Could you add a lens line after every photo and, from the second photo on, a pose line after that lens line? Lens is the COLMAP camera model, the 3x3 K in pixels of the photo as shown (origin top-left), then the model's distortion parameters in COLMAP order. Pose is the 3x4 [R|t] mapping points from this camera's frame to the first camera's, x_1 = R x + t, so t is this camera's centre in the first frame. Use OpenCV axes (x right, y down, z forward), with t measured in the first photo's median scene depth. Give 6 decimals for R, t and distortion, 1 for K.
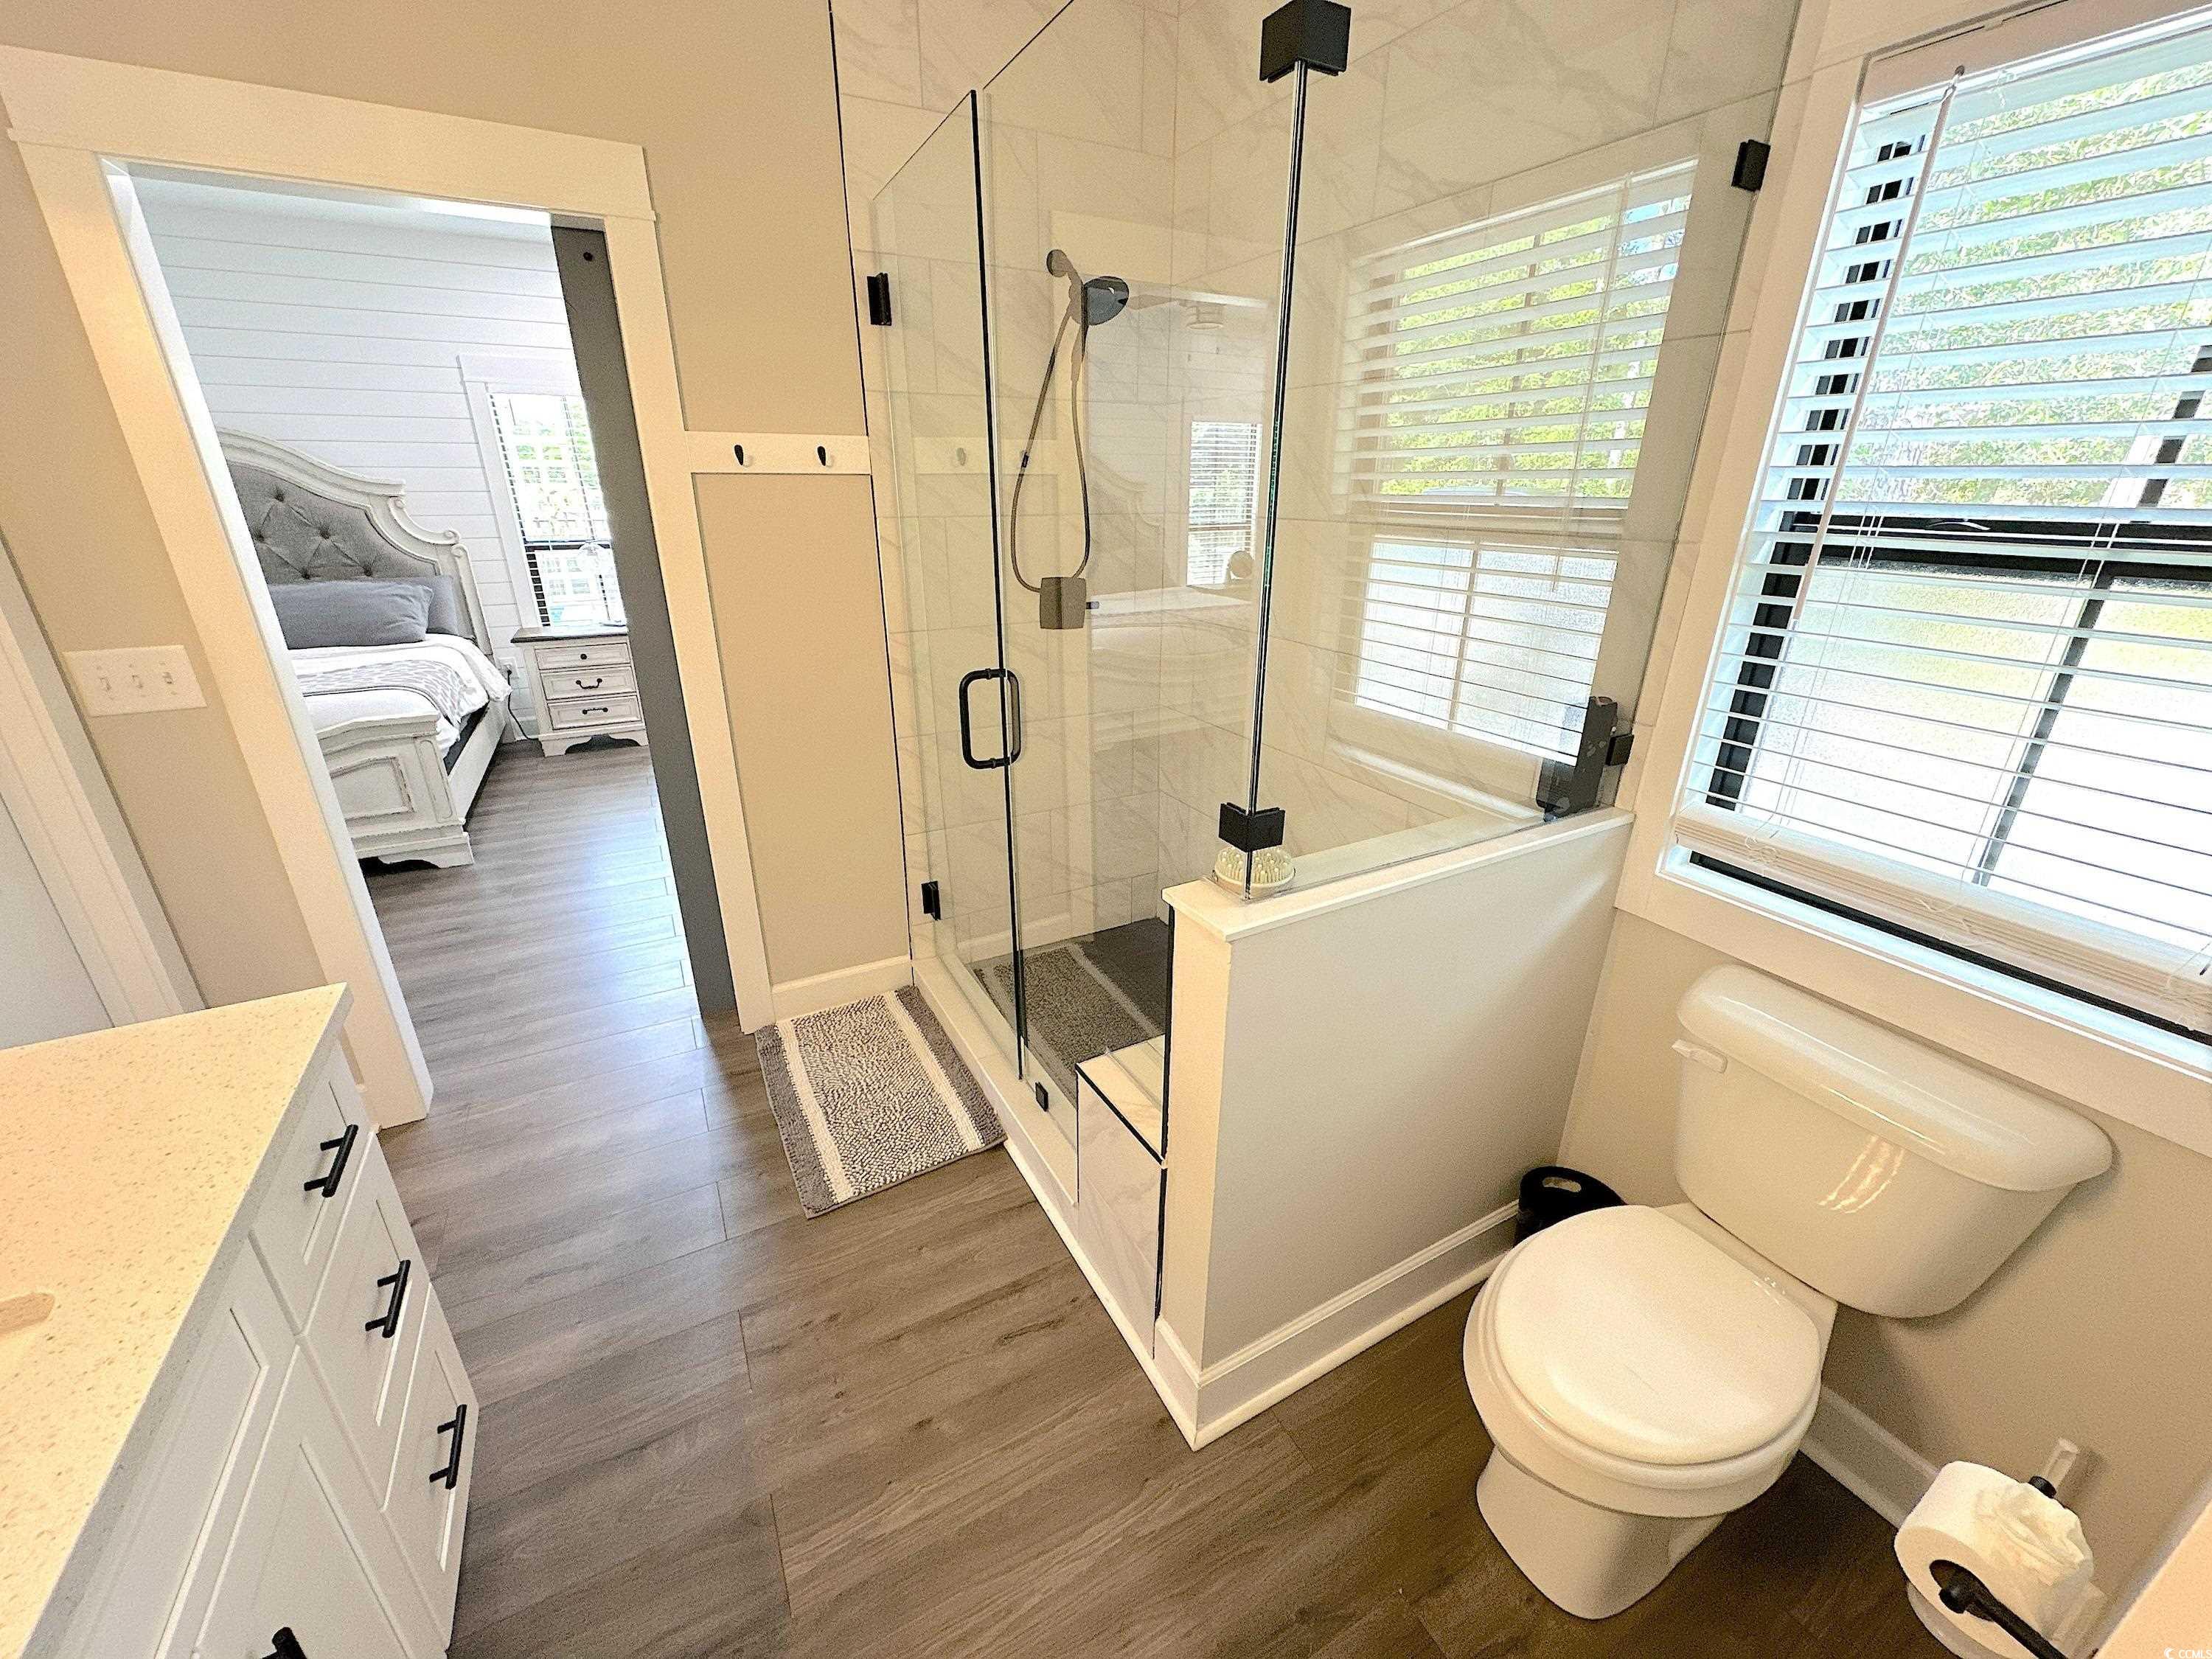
lens RADIAL K [[879.5, 0, 1106.0], [0, 879.5, 829.5], [0, 0, 1]] dist [-0.000617, 0.000016]
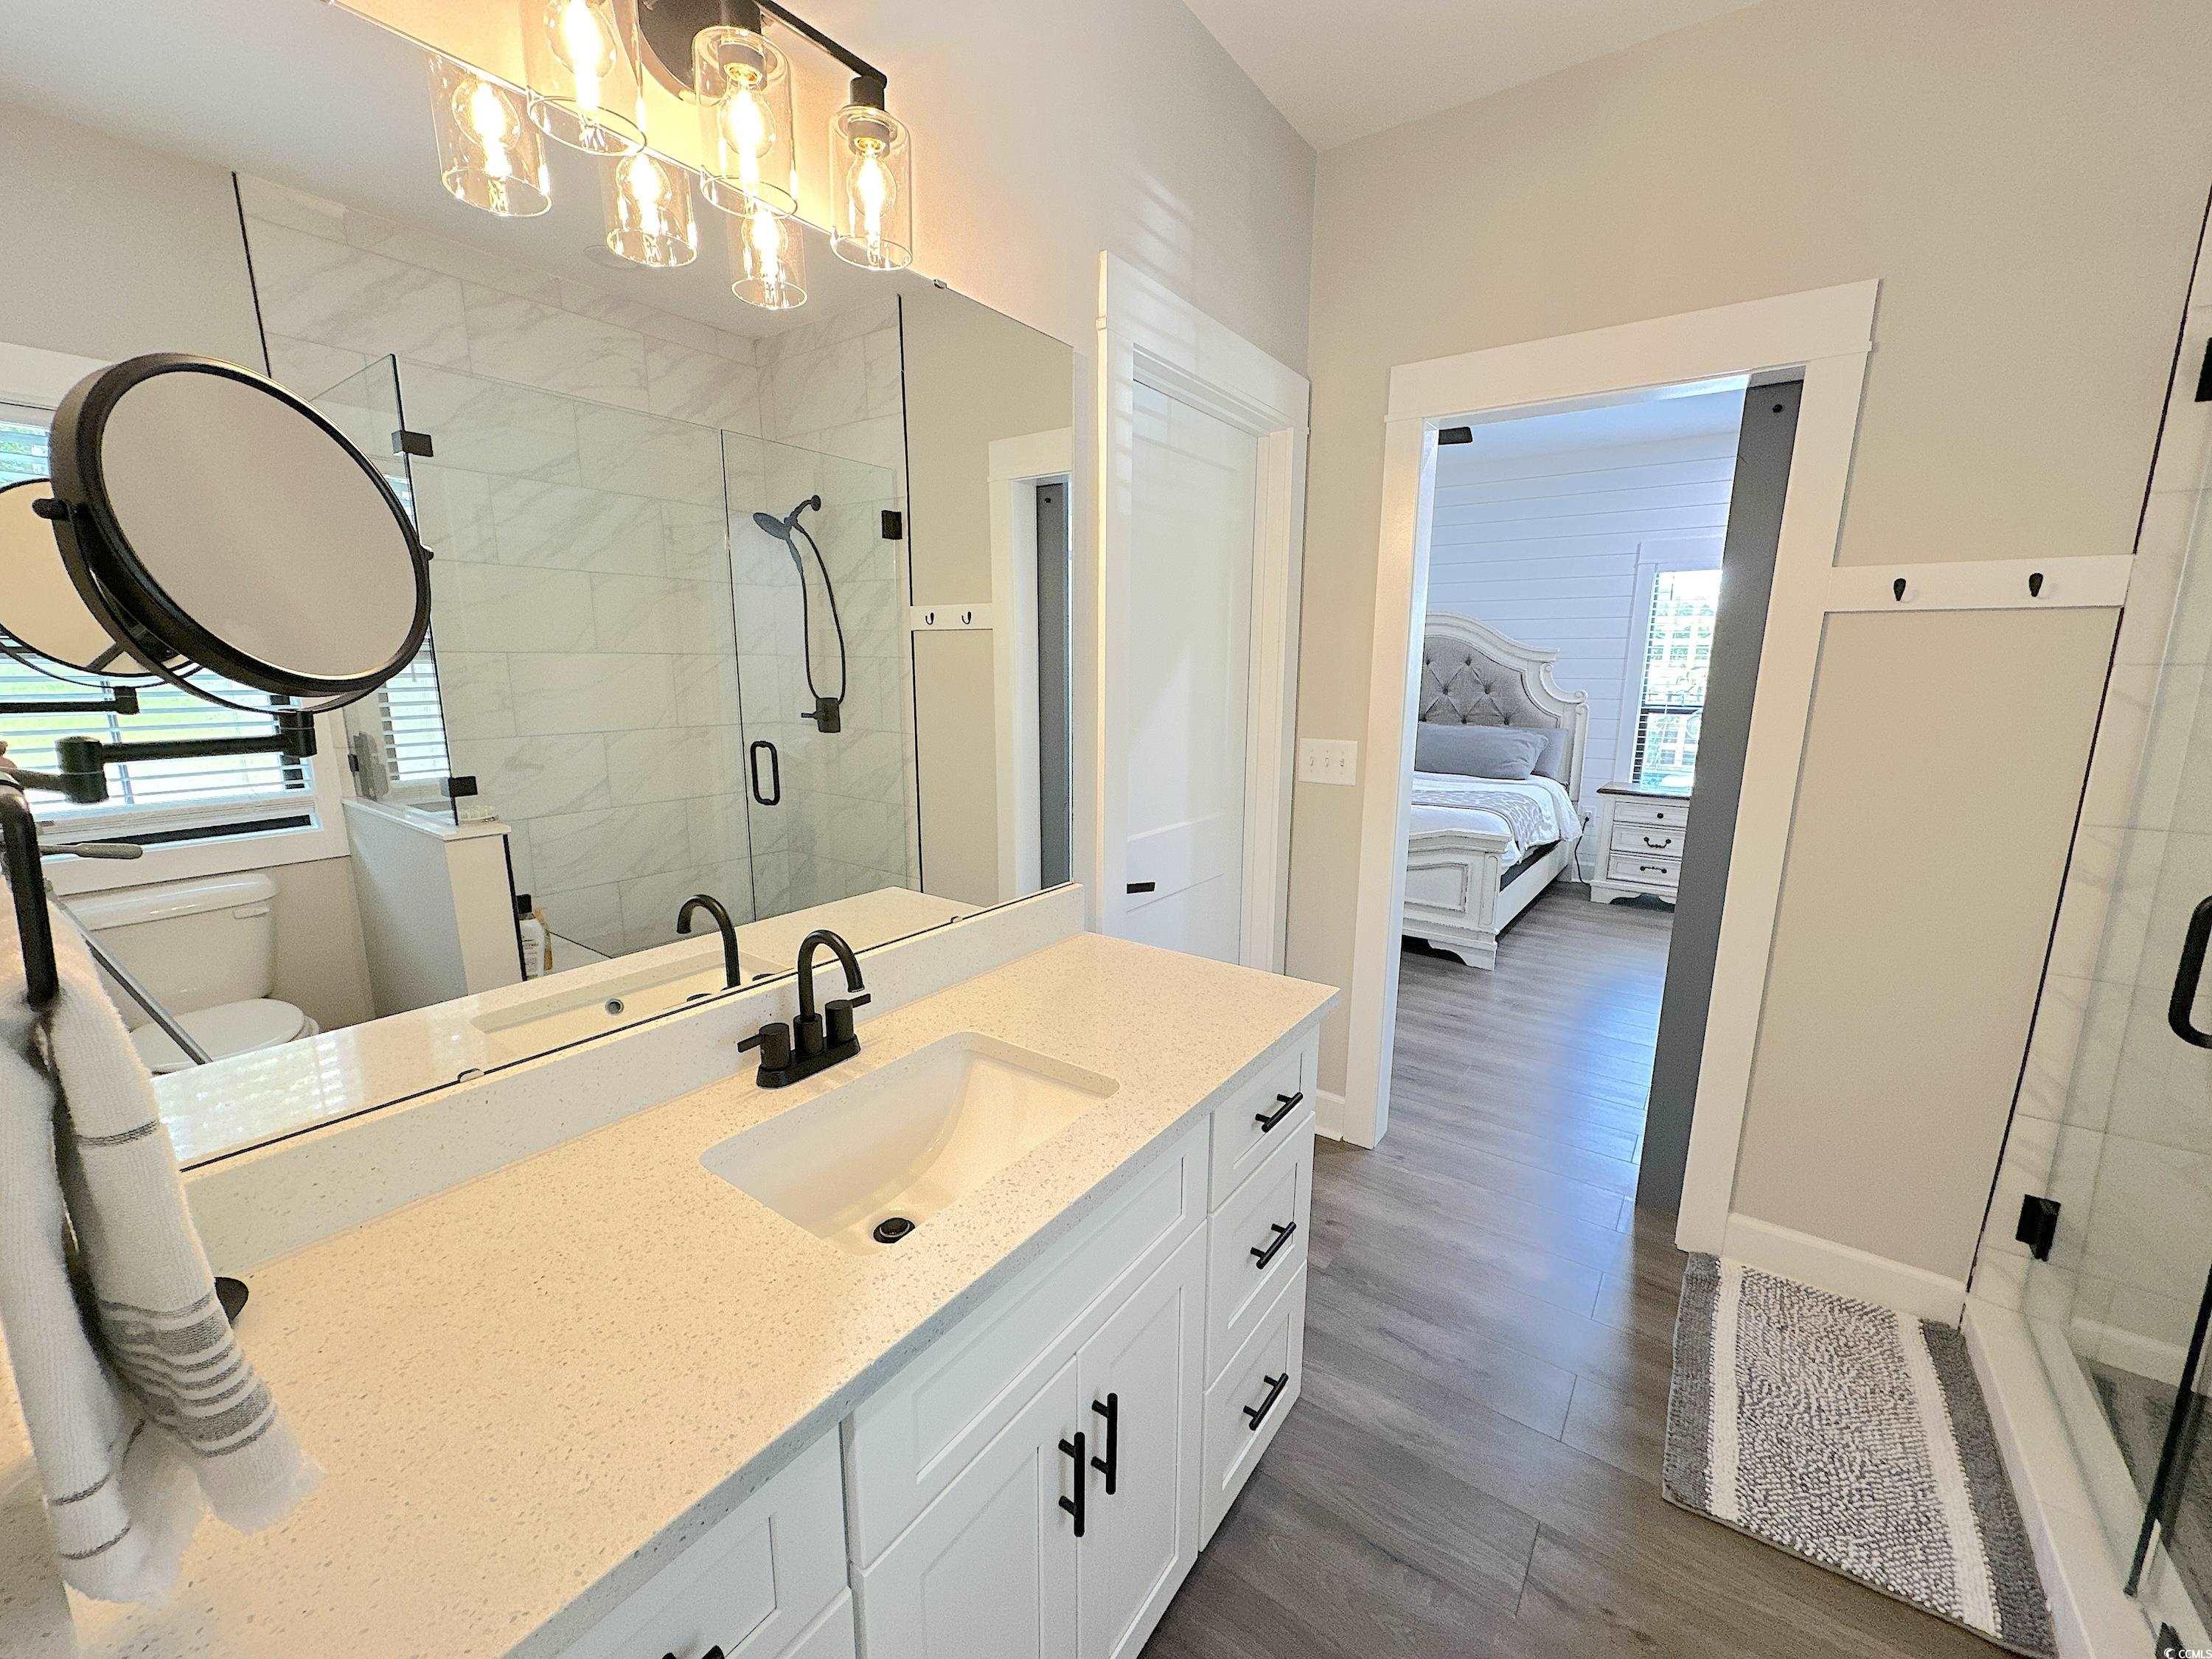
lens RADIAL K [[879.5, 0, 1106.0], [0, 879.5, 829.5], [0, 0, 1]] dist [-0.000617, 0.000016]
pose [[0.438191, 0.170104, -0.882640, 0.024255], [-0.332836, 0.942841, 0.016468, 0.022266], [0.834990, 0.286559, 0.469761, 0.031092]]
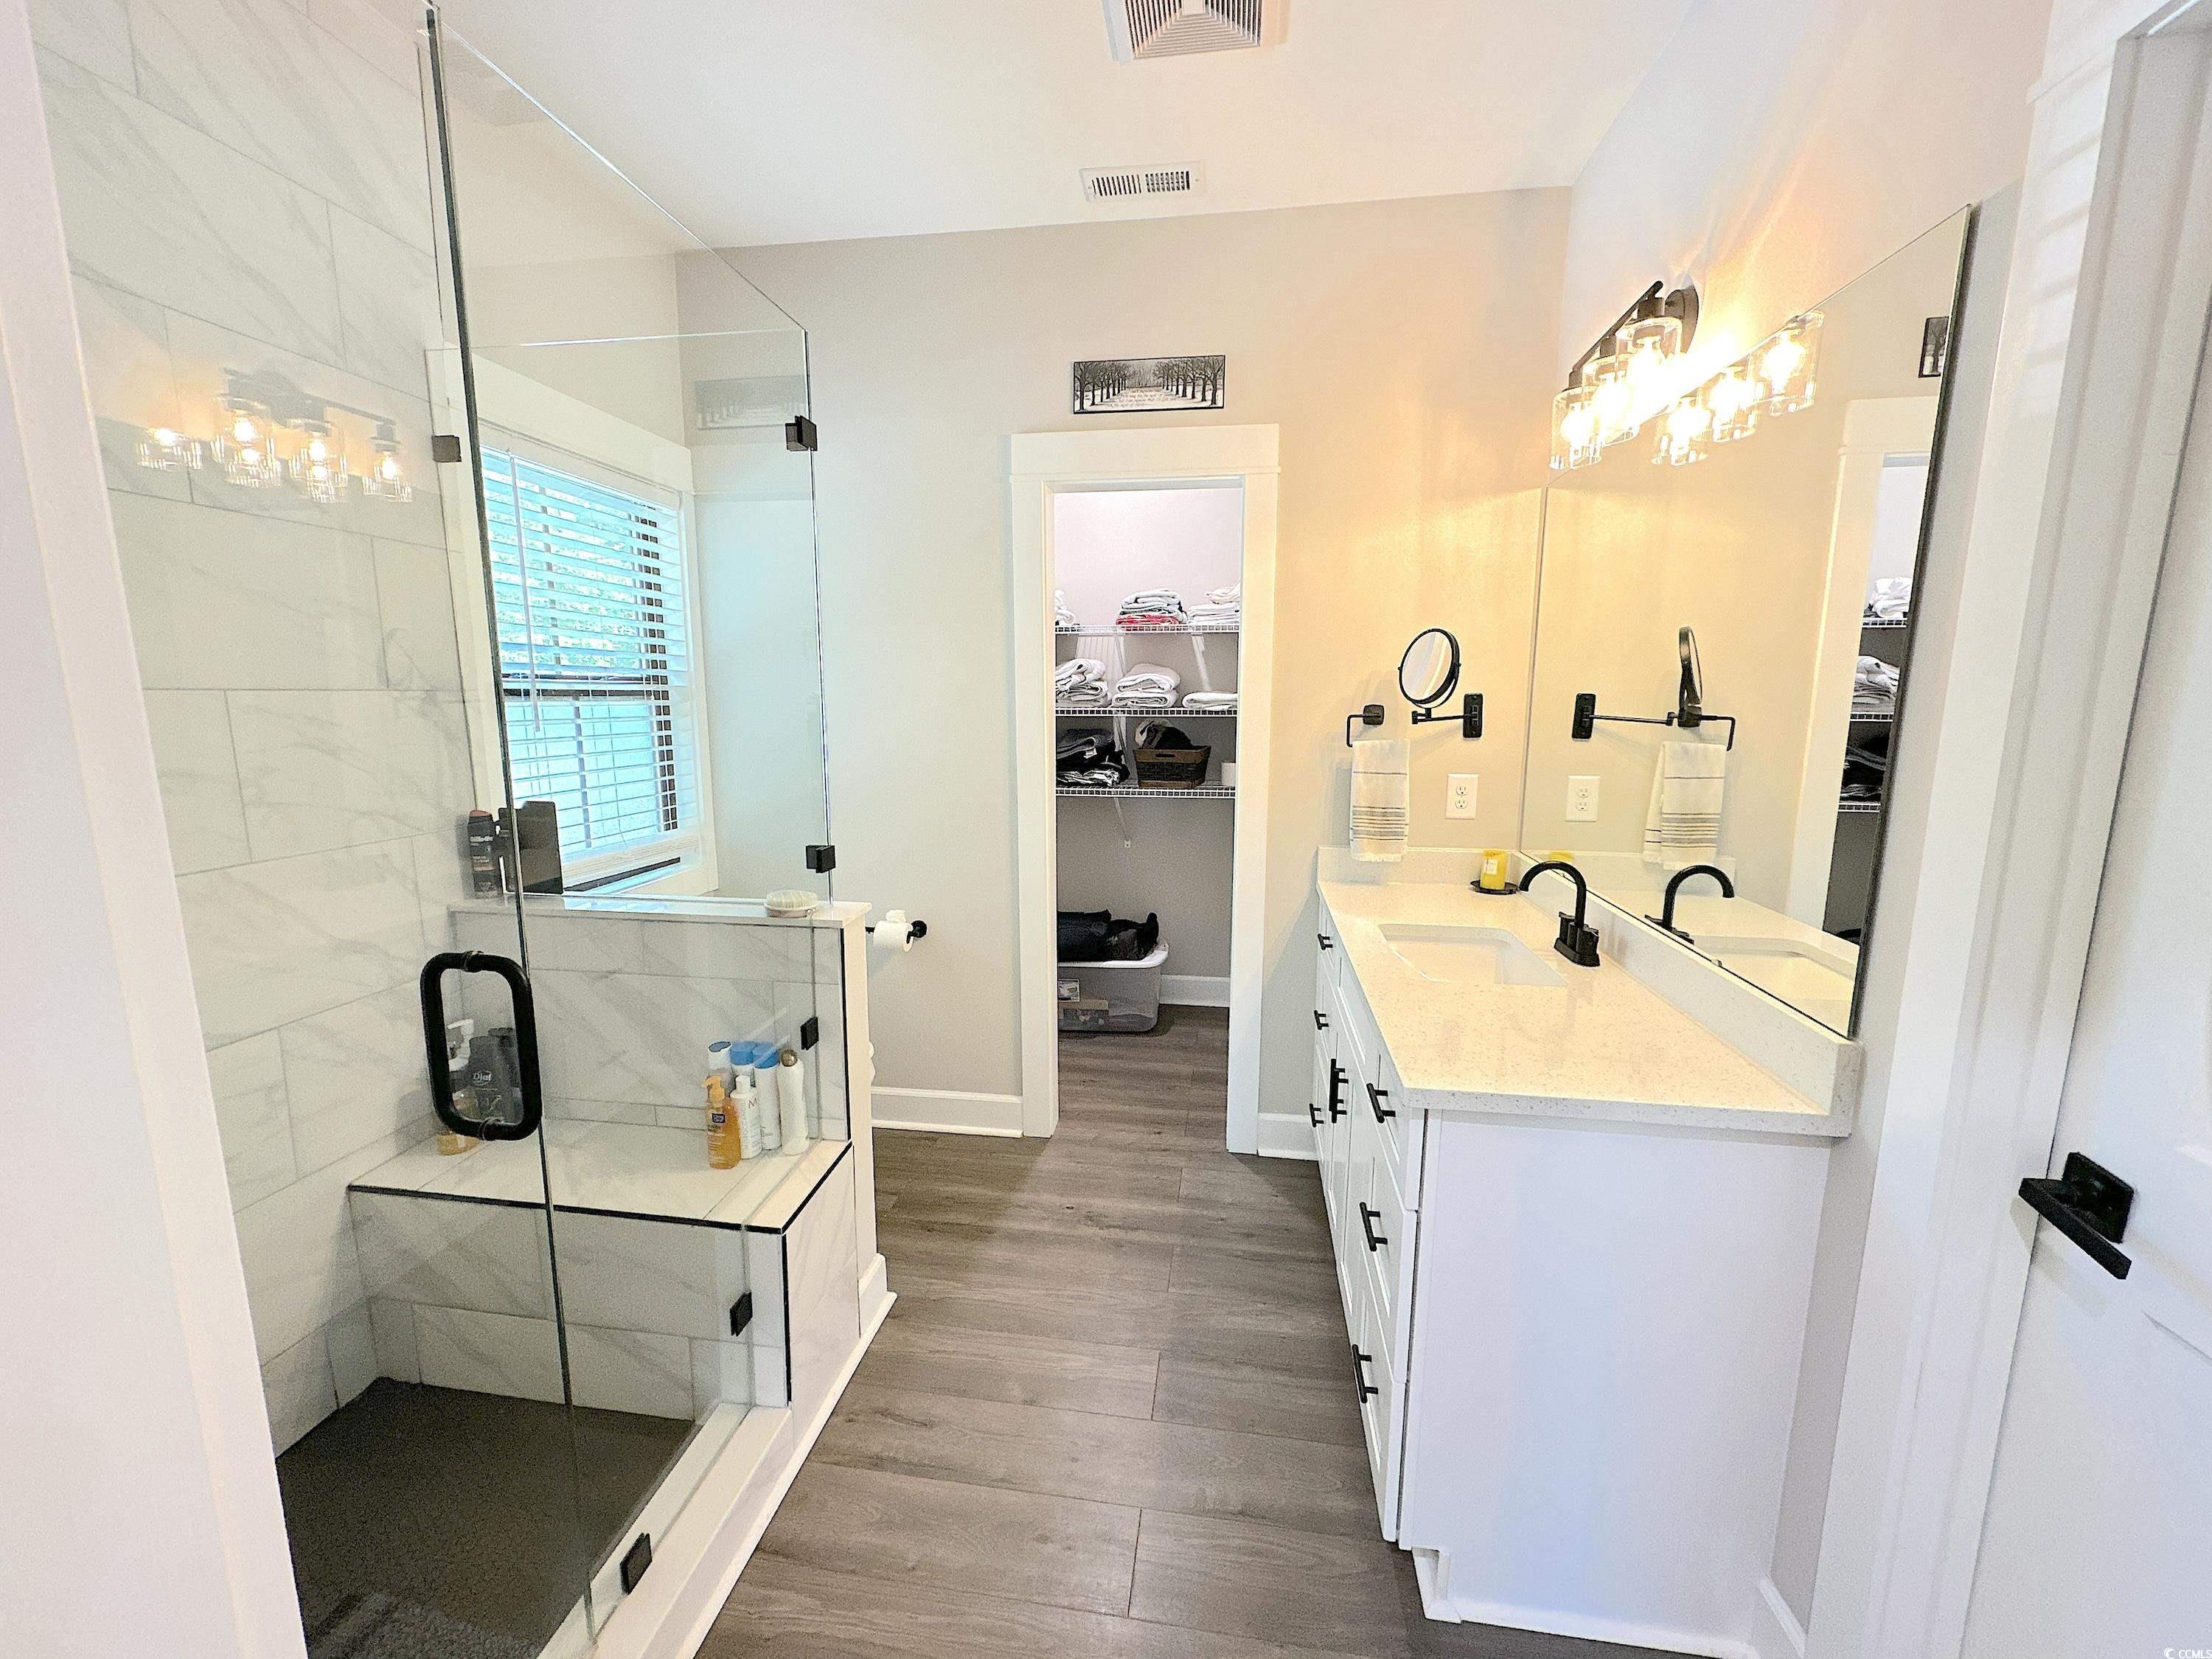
lens RADIAL K [[900.1, 0, 1106.0], [0, 900.1, 829.5], [0, 0, 1]] dist [-0.000249, -0.000009]
pose [[-0.800663, -0.101214, 0.590503, -0.502190], [0.217868, 0.868958, 0.444349, -0.274739], [-0.558097, 0.484426, -0.673691, 0.749935]]
